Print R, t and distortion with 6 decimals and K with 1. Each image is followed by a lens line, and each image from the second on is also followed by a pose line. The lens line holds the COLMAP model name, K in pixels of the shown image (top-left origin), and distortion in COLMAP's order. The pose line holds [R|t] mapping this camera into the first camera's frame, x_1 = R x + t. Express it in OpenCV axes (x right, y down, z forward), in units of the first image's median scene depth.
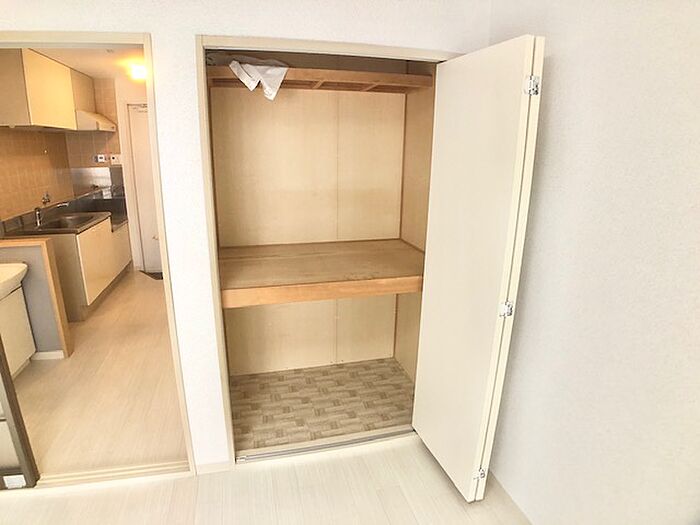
lens RADIAL K [[394.0, 0, 338.3], [0, 394.0, 258.5], [0, 0, 1]] dist [-0.087191, 0.015039]
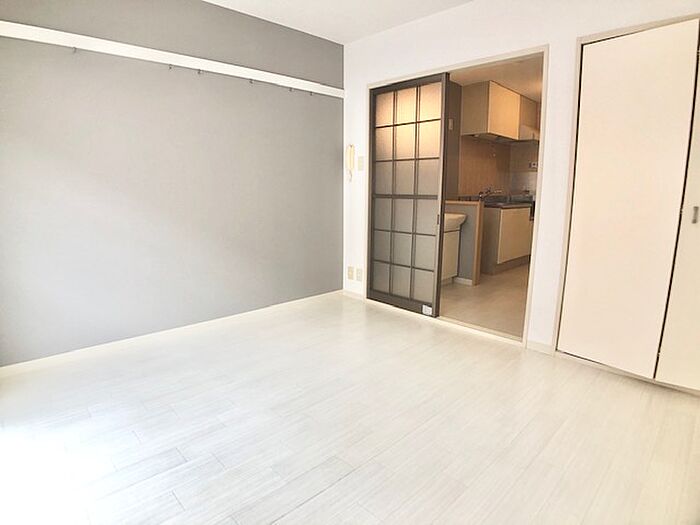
lens RADIAL K [[394.0, 0, 338.3], [0, 394.0, 258.5], [0, 0, 1]] dist [-0.087191, 0.015039]
pose [[0.502579, 0.139679, -0.853173, 0.283369], [-0.228041, 0.973330, 0.025018, 0.244872], [0.833913, 0.181986, 0.521028, -0.236892]]
